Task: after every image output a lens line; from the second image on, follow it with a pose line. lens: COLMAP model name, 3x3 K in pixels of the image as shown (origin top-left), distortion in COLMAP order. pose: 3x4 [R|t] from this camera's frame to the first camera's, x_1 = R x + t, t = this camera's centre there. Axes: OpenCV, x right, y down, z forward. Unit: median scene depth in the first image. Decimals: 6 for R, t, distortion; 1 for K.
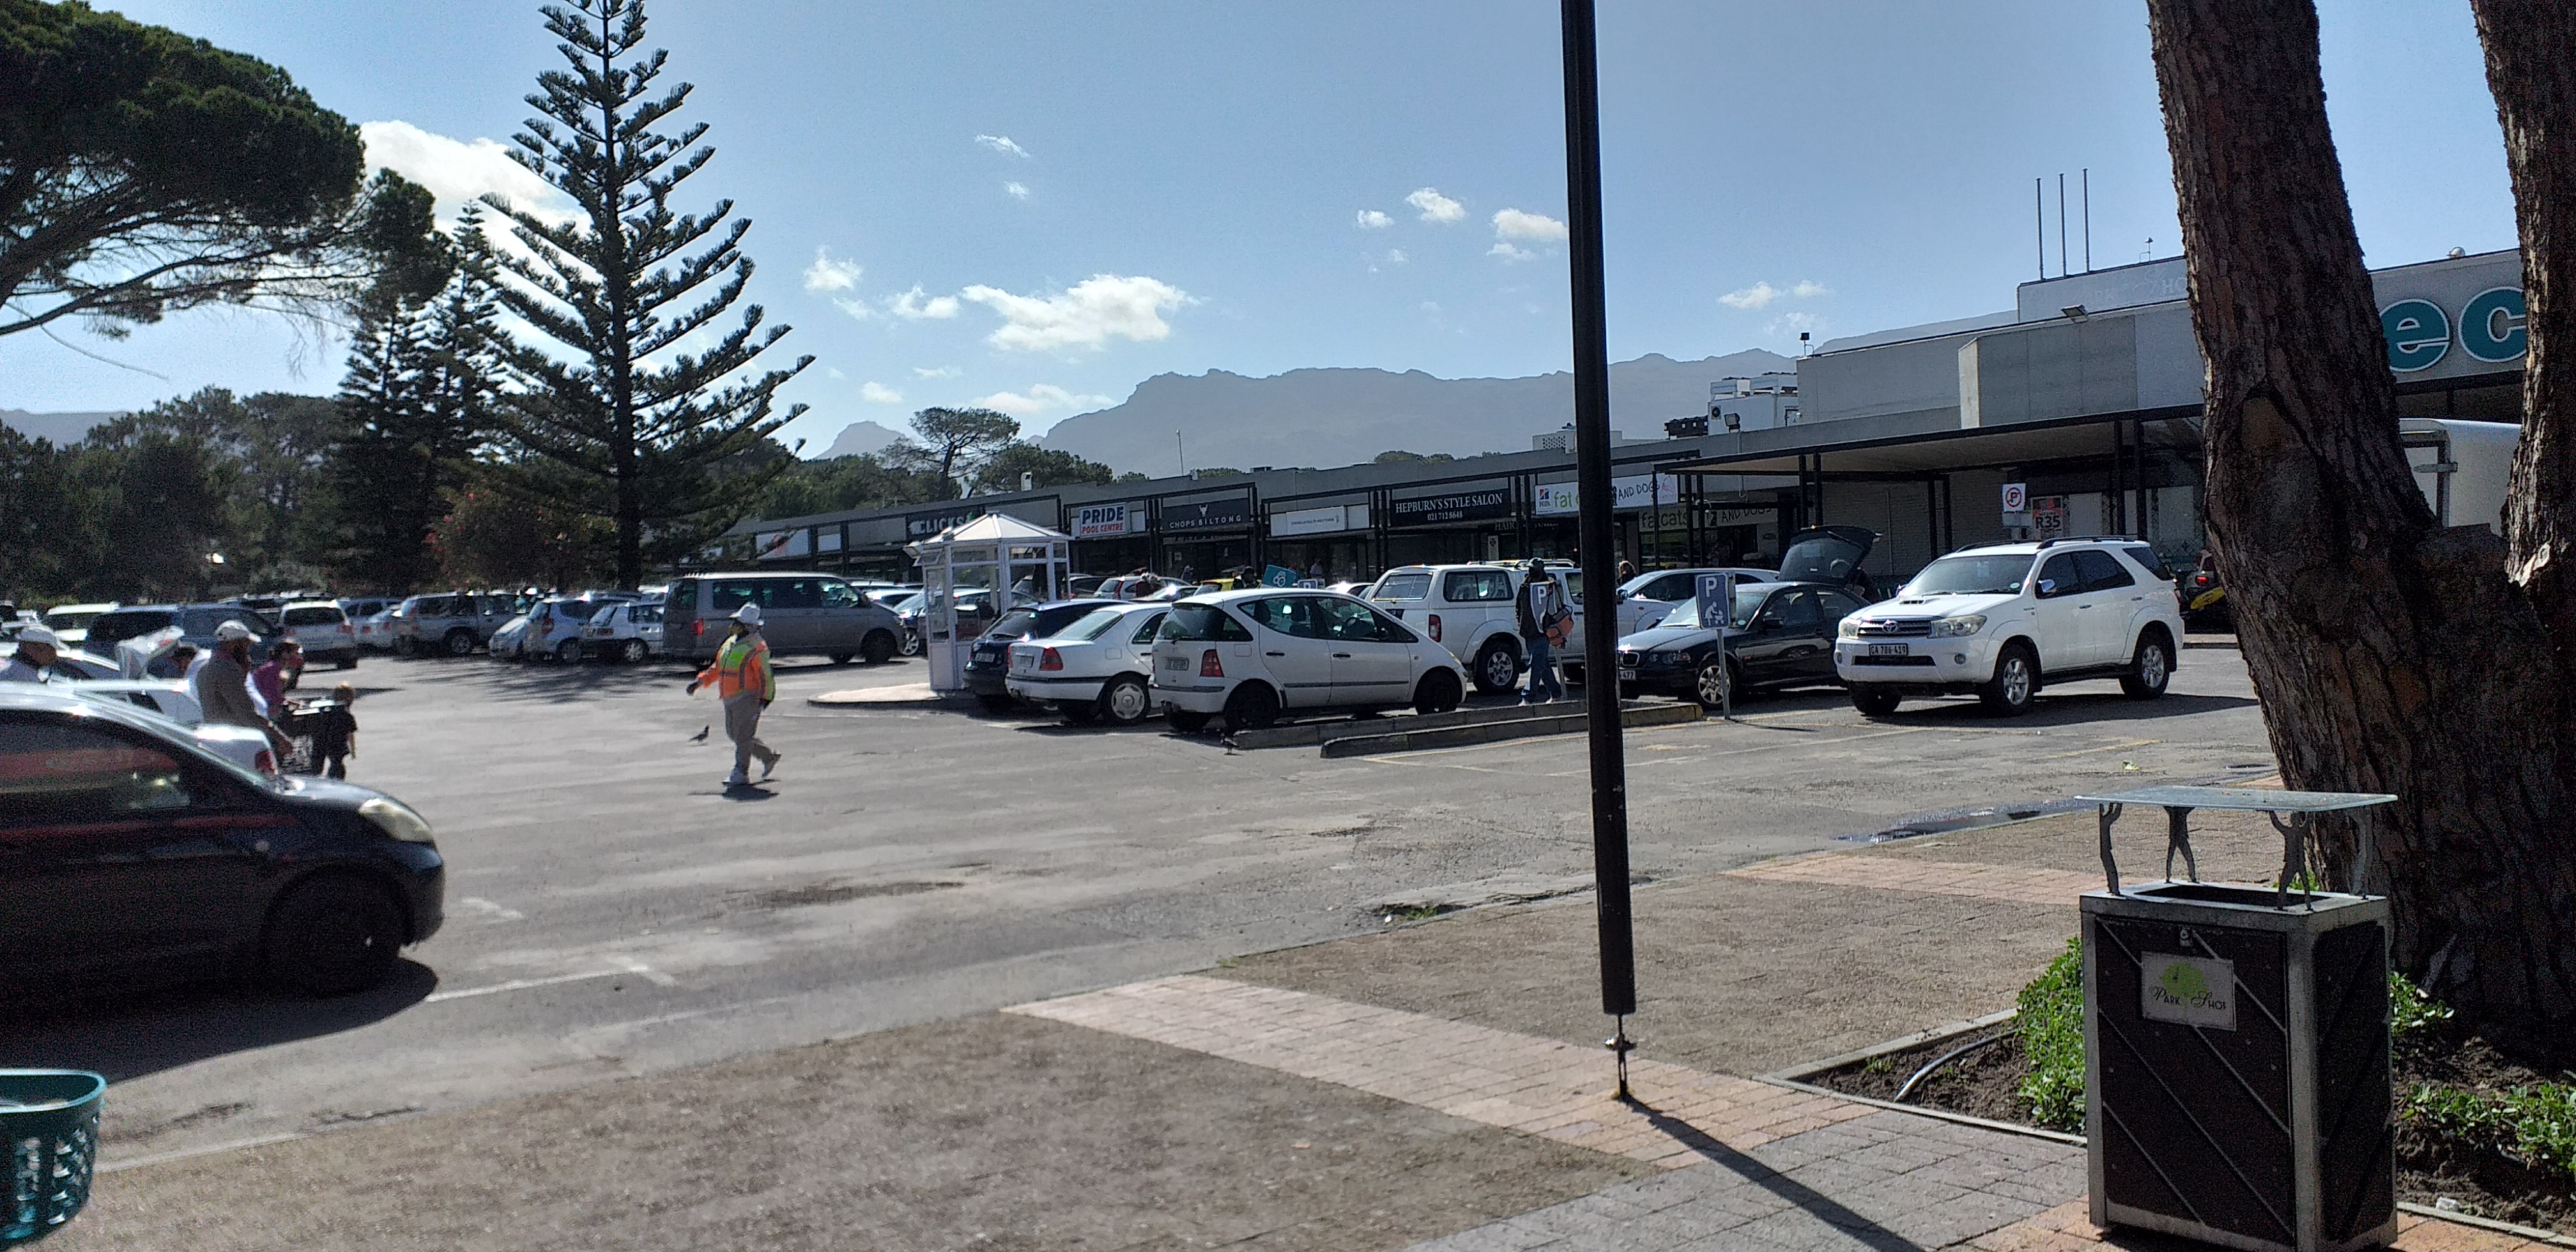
lens RADIAL K [[2119.2, 0, 1300.4], [0, 2119.2, 623.2], [0, 0, 1]] dist [0.097896, -0.062196]
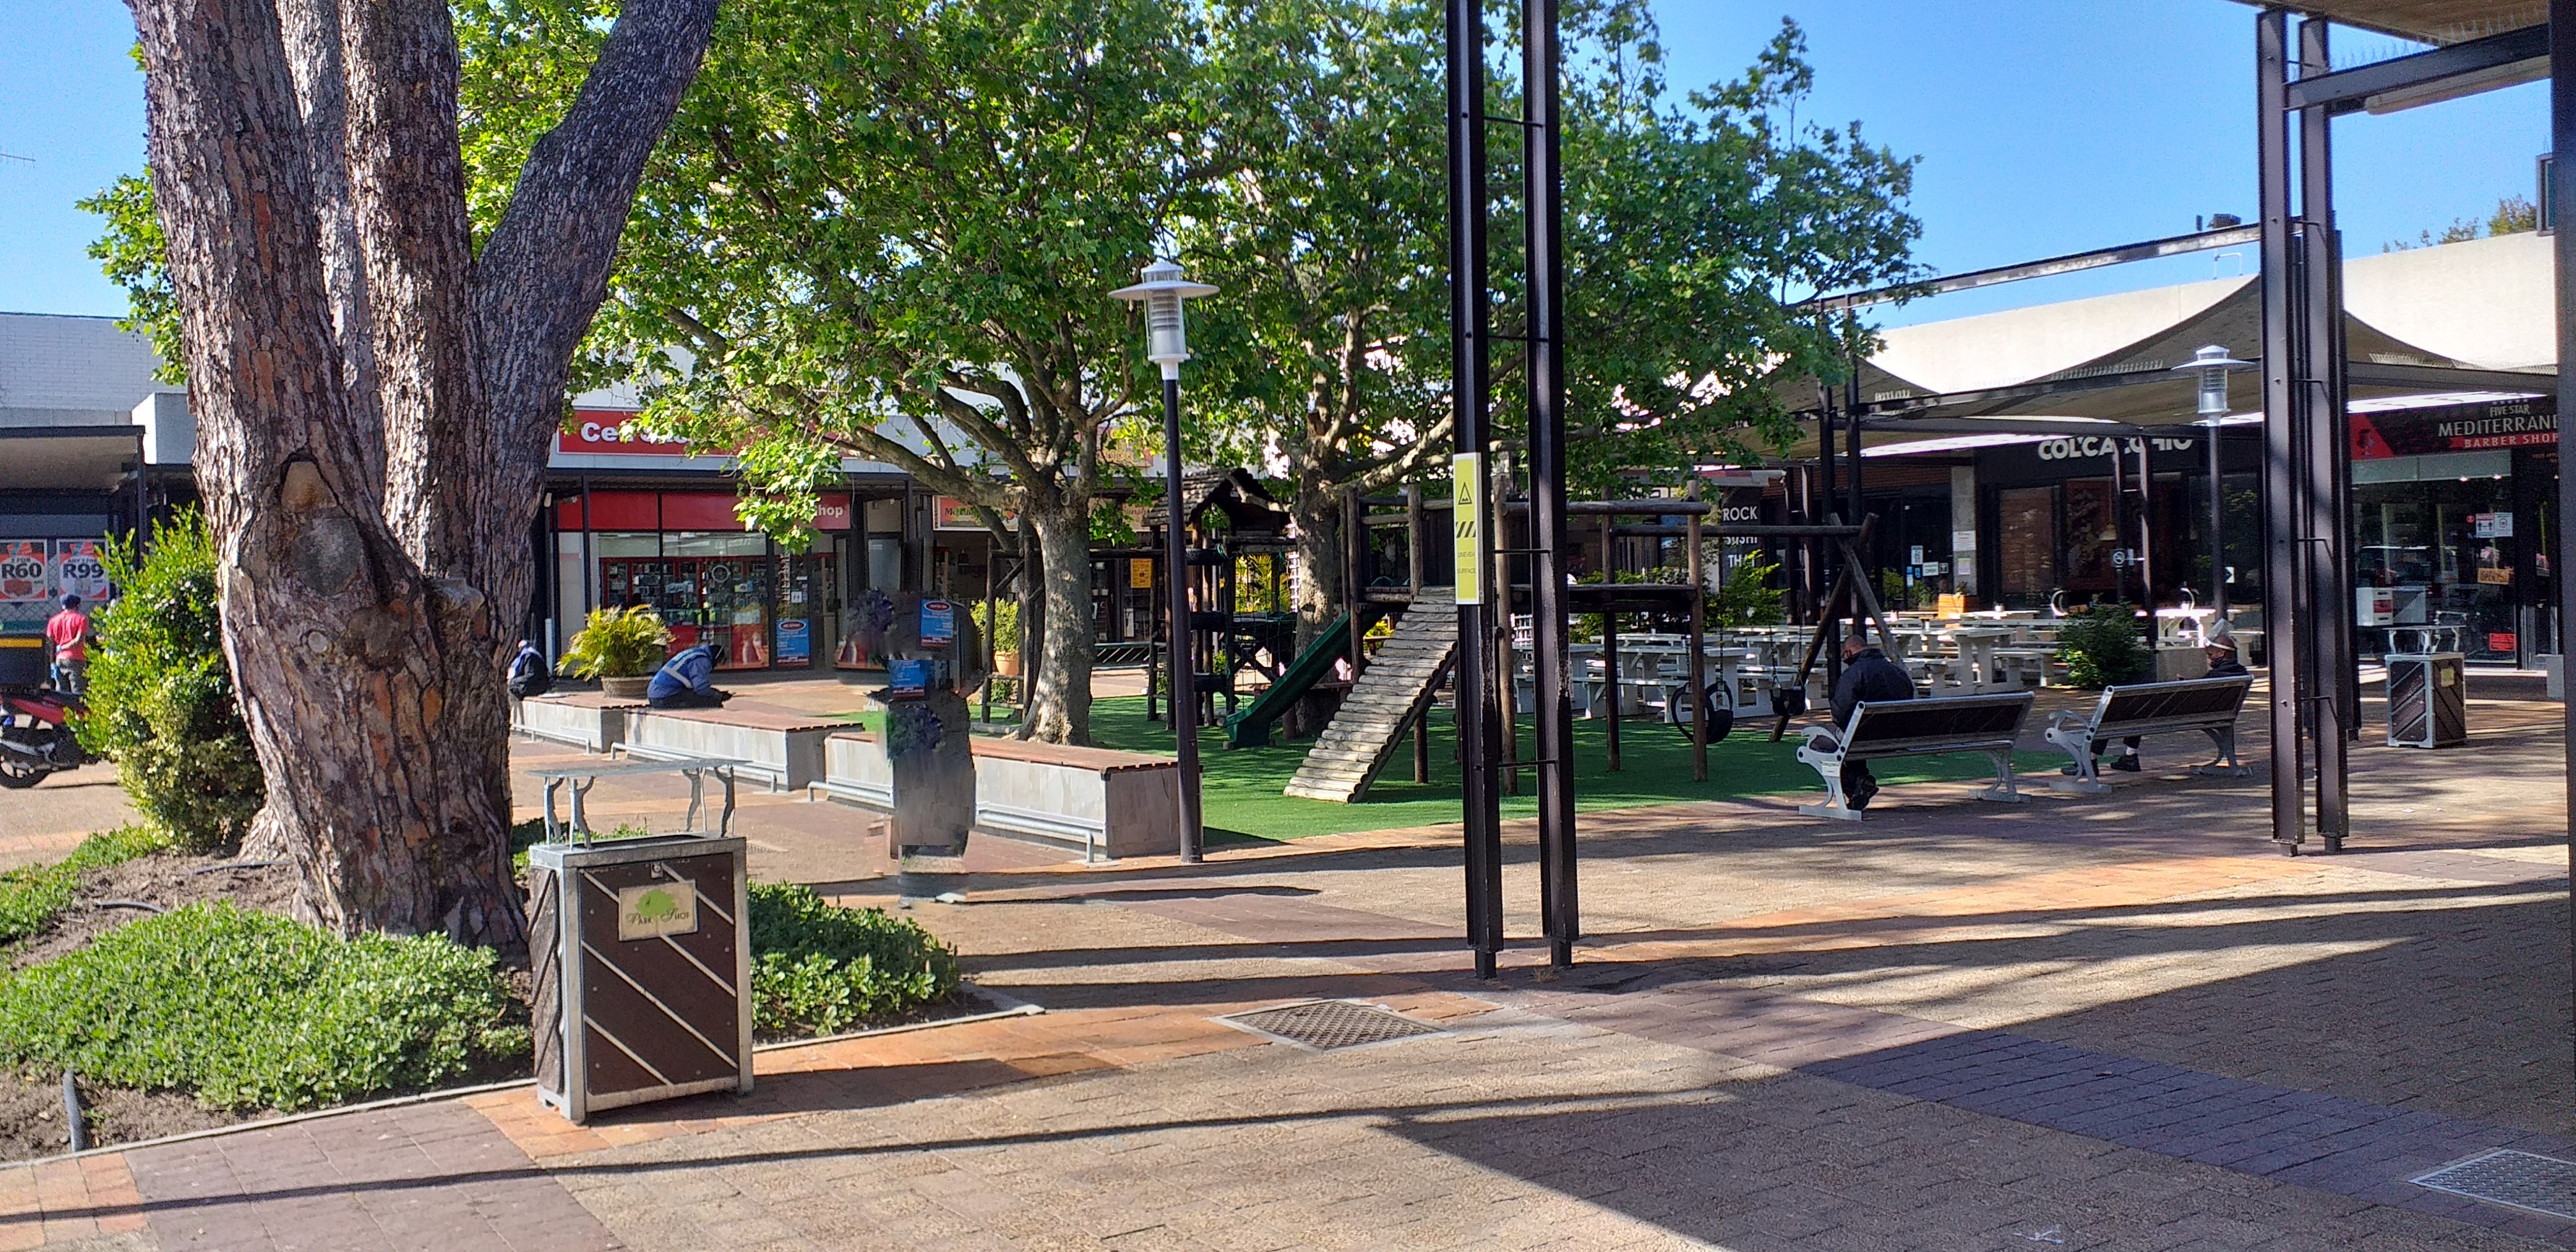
lens RADIAL K [[2119.2, 0, 1300.4], [0, 2119.2, 623.2], [0, 0, 1]] dist [0.097896, -0.062196]
pose [[0.112032, 0.028929, 0.993283, -0.651261], [0.032972, 0.998918, -0.032812, 0.038339], [-0.993157, 0.036426, 0.110957, 0.346171]]
